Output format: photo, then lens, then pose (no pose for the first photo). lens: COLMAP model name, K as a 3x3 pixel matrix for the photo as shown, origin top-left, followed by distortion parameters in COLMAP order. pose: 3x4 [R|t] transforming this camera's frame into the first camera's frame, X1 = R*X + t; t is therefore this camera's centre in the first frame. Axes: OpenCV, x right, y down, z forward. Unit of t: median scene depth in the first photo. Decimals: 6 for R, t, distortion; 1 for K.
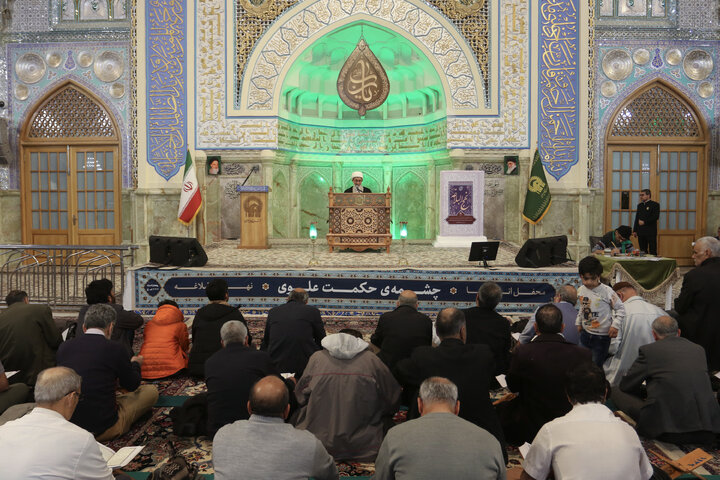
lens RADIAL K [[579.0, 0, 359.0], [0, 579.0, 220.7], [0, 0, 1]] dist [-0.089184, 0.007121]
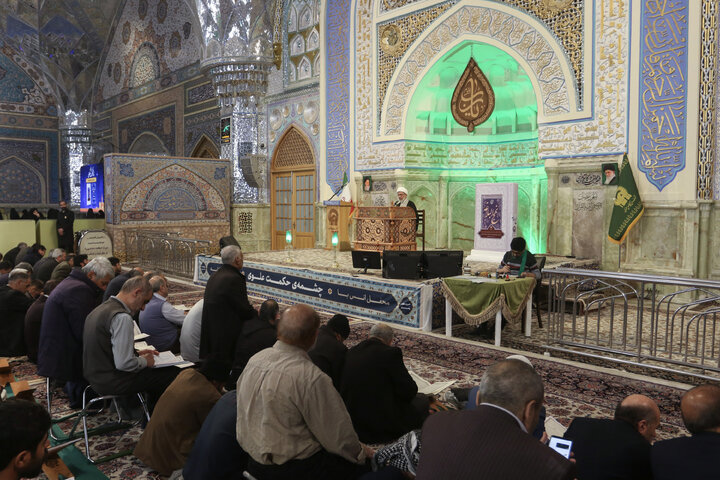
lens RADIAL K [[561.1, 0, 360.0], [0, 561.1, 240.0], [0, 0, 1]] dist [-0.062852, 0.004228]
pose [[0.697222, 0.043235, -0.715551, 0.609119], [-0.034483, 0.999047, 0.026765, -0.007784], [0.716026, 0.006013, 0.698048, 0.159343]]
